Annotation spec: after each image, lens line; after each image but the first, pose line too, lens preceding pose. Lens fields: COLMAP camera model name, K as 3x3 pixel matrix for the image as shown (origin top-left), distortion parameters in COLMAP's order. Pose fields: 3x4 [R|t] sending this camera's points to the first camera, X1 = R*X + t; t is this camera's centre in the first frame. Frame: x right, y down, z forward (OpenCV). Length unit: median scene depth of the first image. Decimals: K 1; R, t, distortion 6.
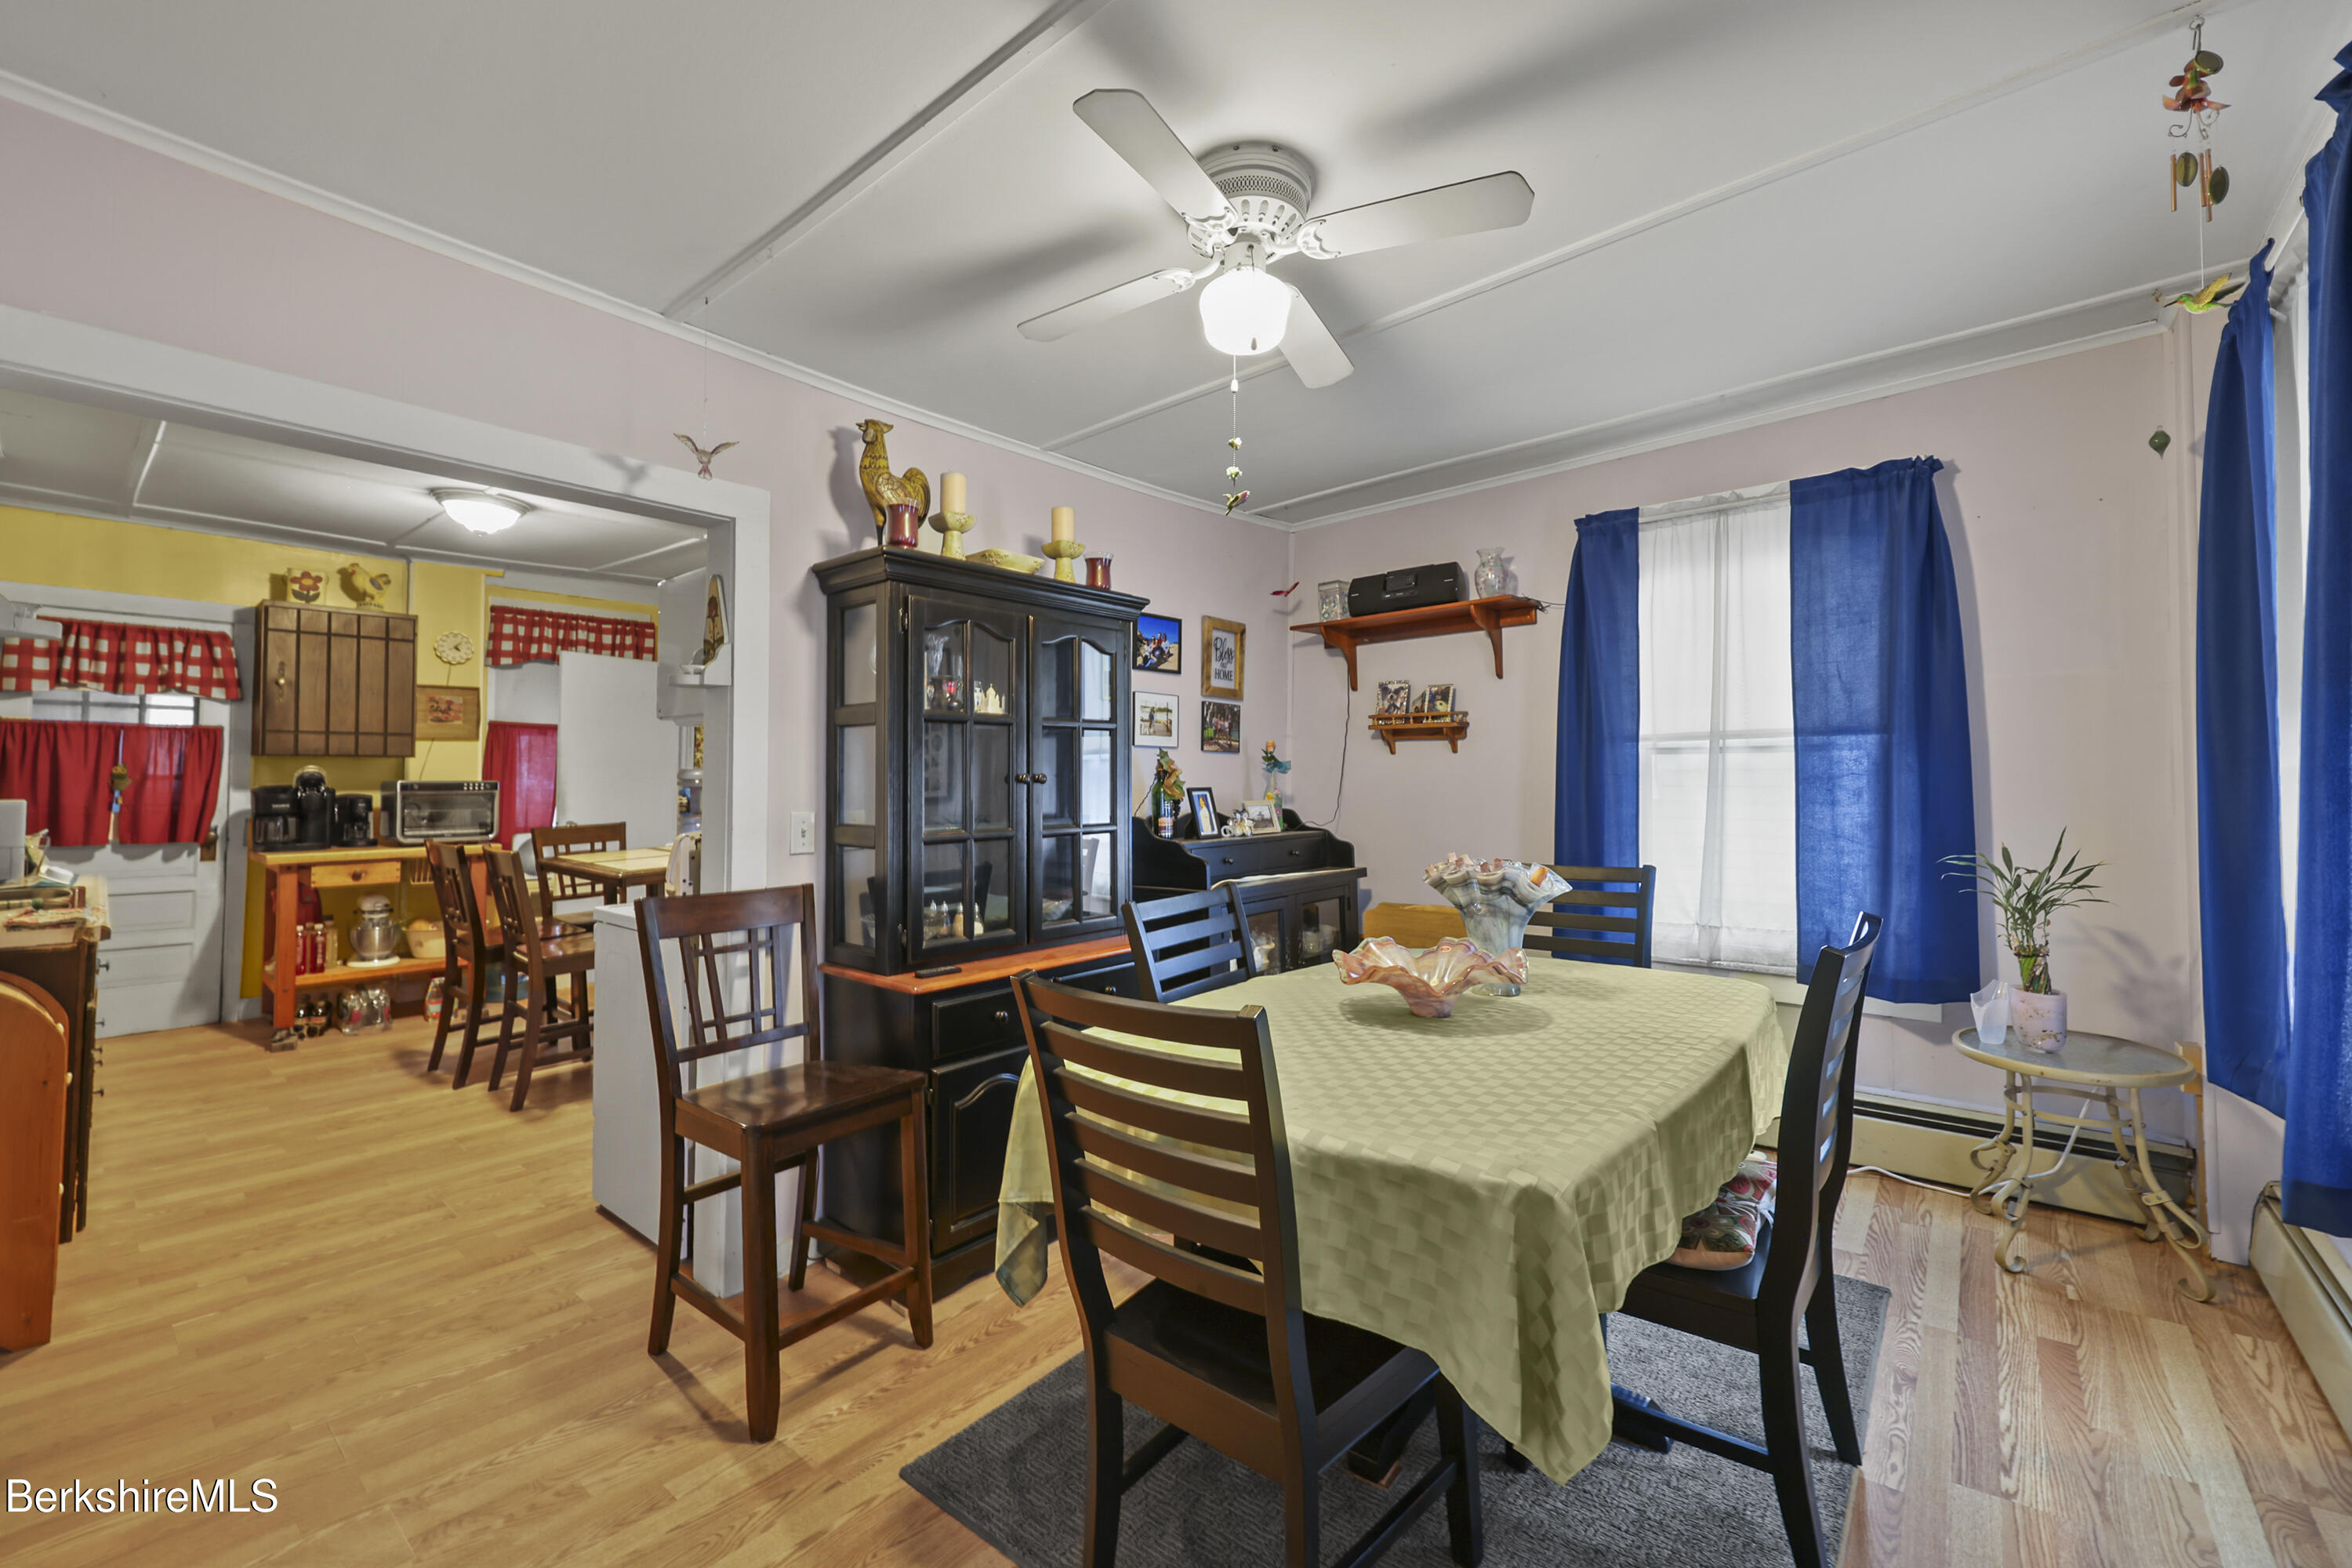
lens RADIAL K [[967.7, 0, 1176.0], [0, 967.7, 784.0], [0, 0, 1]] dist [-0.001665, -0.000323]
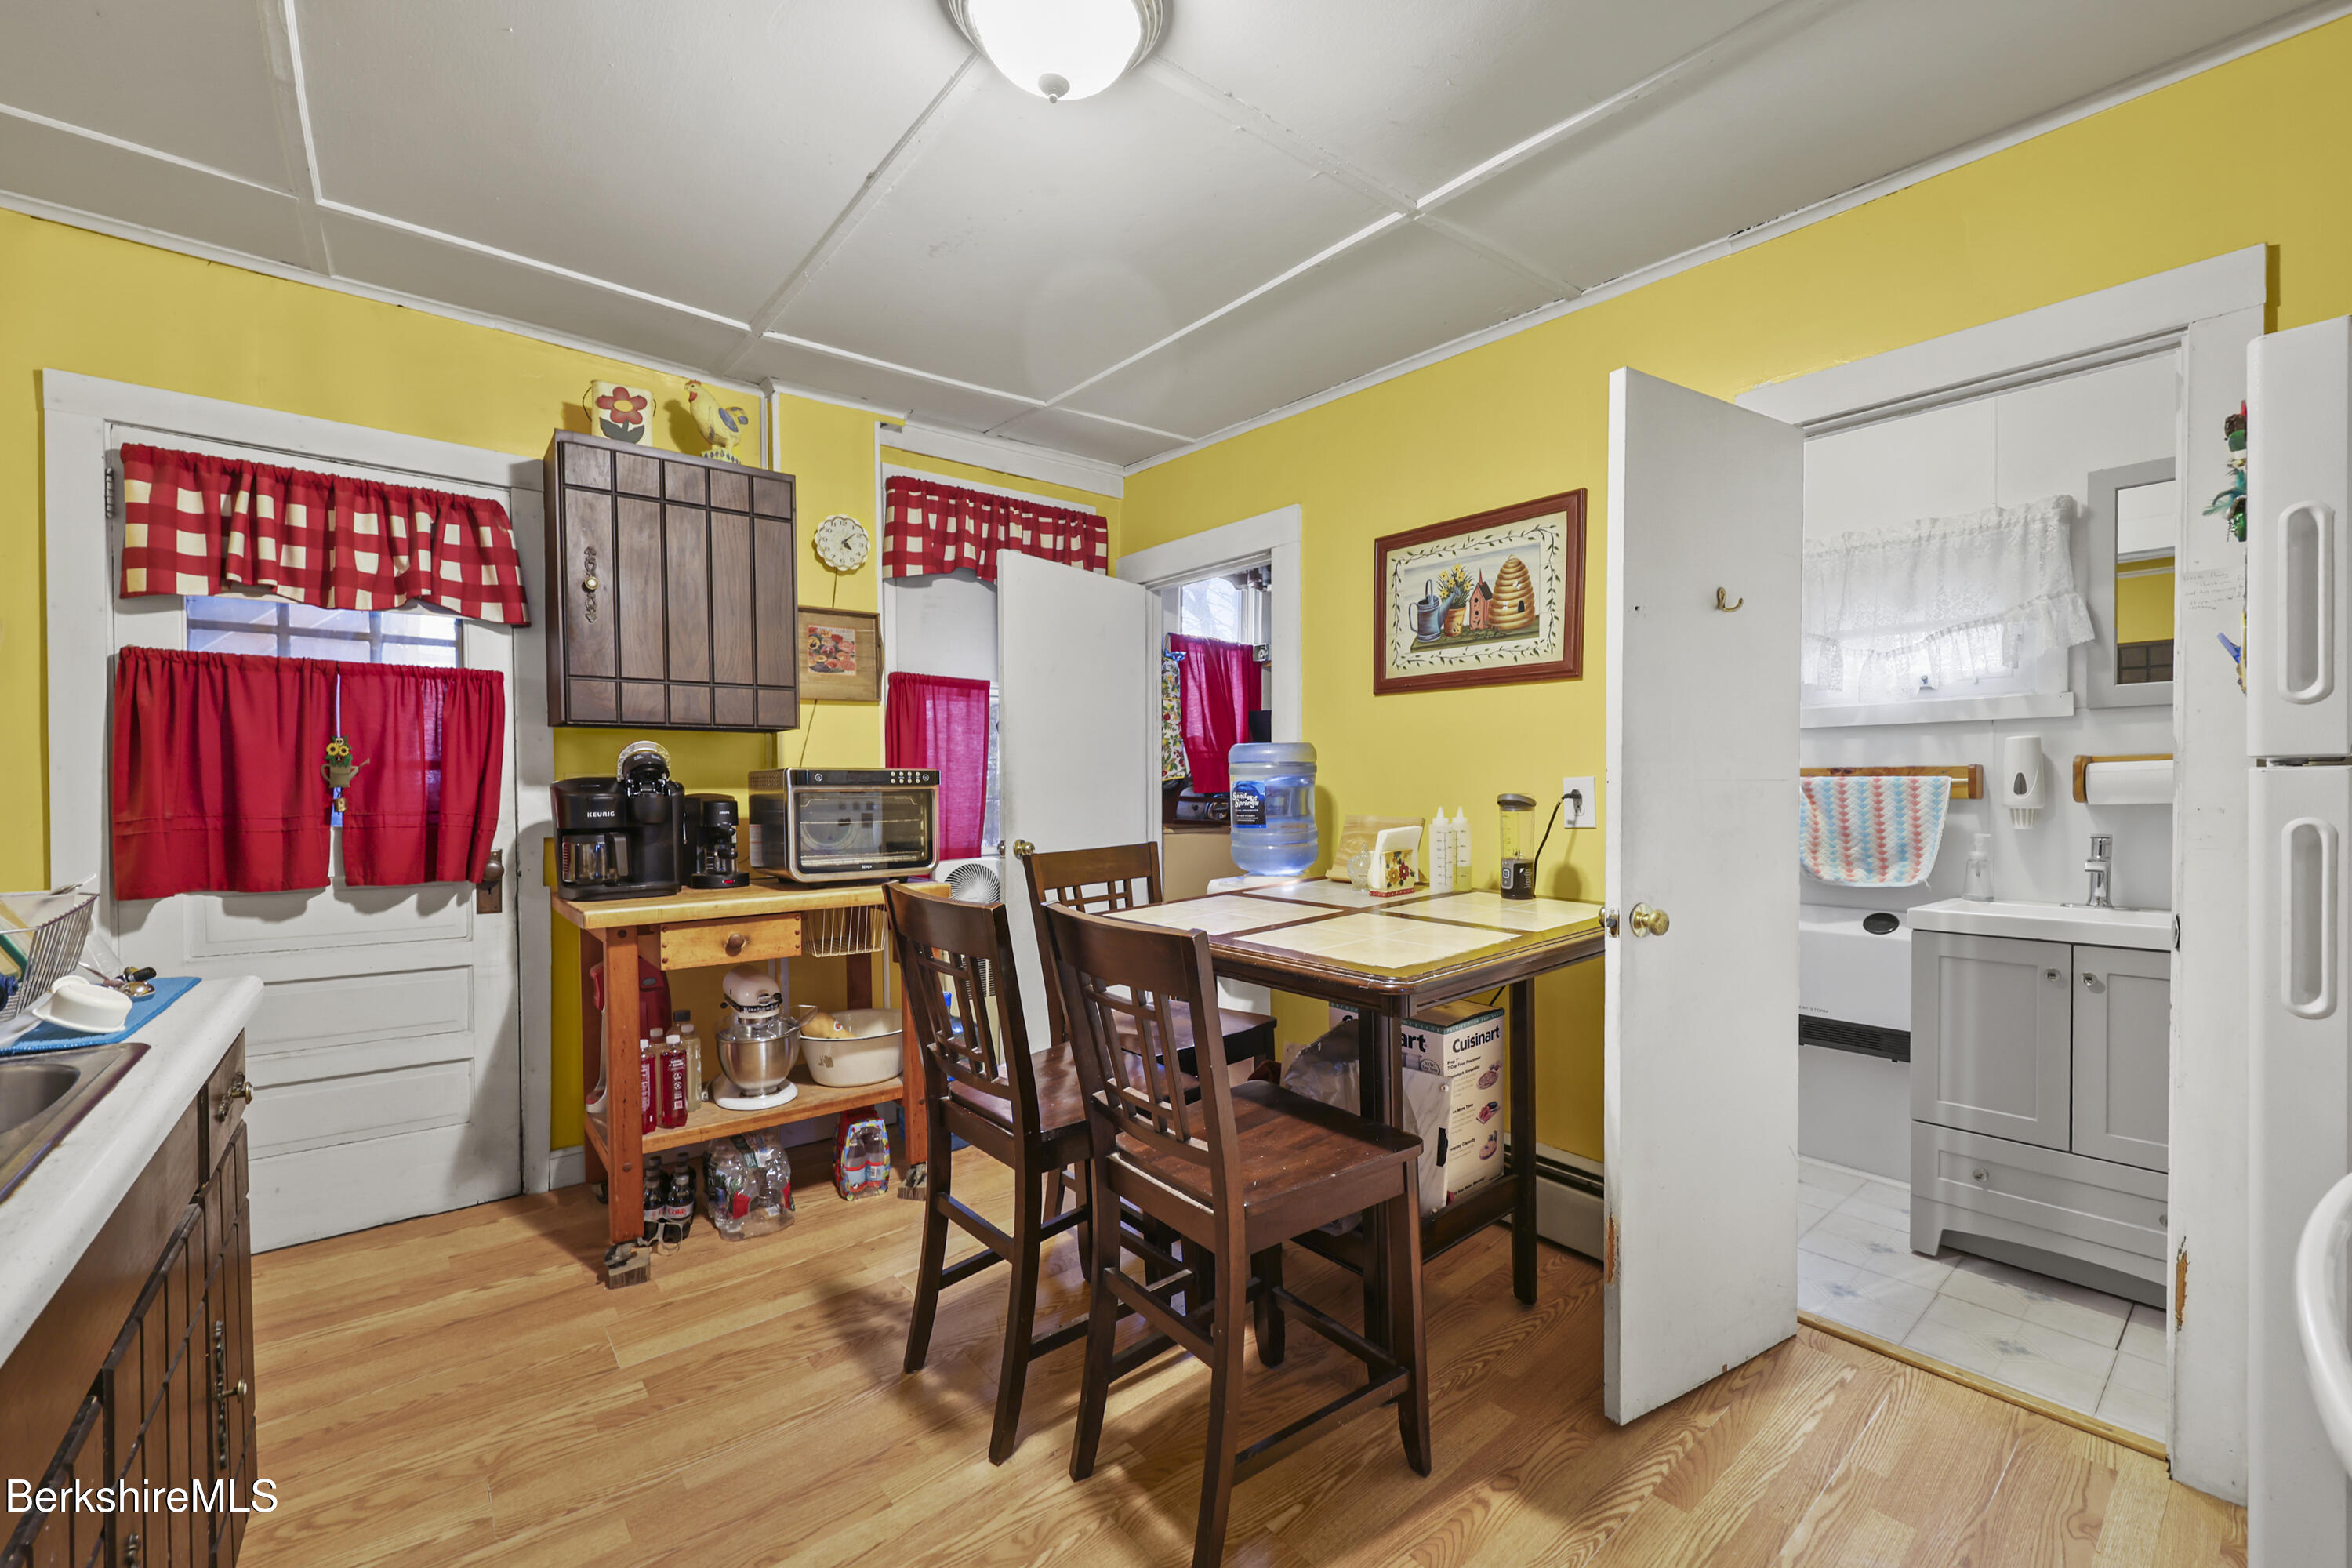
lens RADIAL K [[951.9, 0, 1180.2], [0, 951.9, 851.5], [0, 0, 1]] dist [0.000040, 0.000056]
pose [[0.984987, 0.002535, -0.172612, -0.506605], [0.007275, 0.998394, 0.056175, 0.015776], [0.172477, -0.056588, 0.983387, 0.522079]]
